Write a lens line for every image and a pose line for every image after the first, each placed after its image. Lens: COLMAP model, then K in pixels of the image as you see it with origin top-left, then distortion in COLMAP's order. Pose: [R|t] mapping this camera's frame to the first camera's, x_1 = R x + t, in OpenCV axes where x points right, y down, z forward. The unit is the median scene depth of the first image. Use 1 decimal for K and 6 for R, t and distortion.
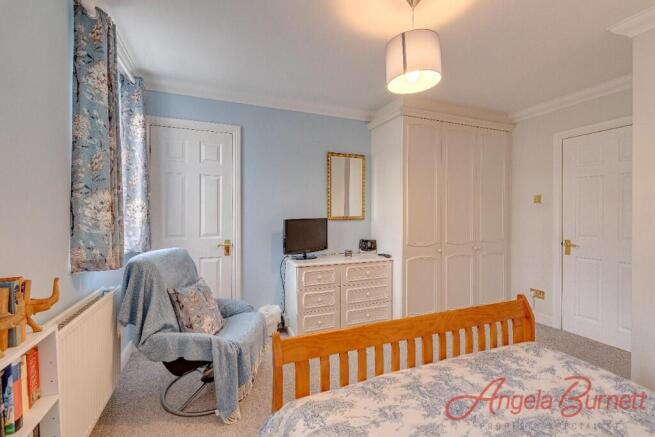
lens RADIAL K [[276.9, 0, 325.7], [0, 276.9, 214.7], [0, 0, 1]] dist [0.001460, -0.003471]
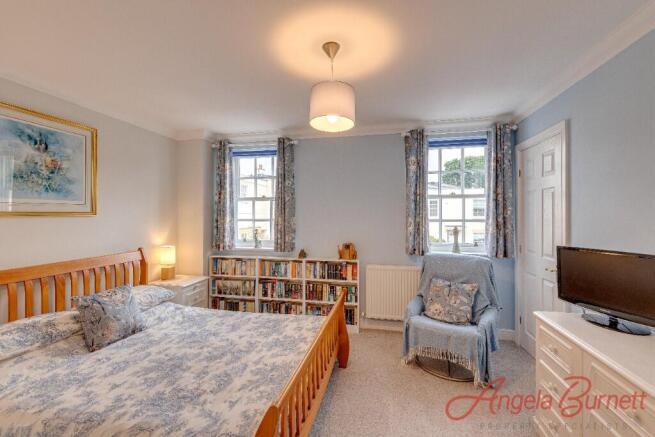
lens RADIAL K [[276.9, 0, 325.7], [0, 276.9, 214.7], [0, 0, 1]] dist [0.001460, -0.003471]
pose [[-0.555490, 0.001802, -0.831521, 1.376221], [-0.004825, 0.999974, 0.005391, -0.115951], [0.831509, 0.007006, -0.555467, 1.726429]]
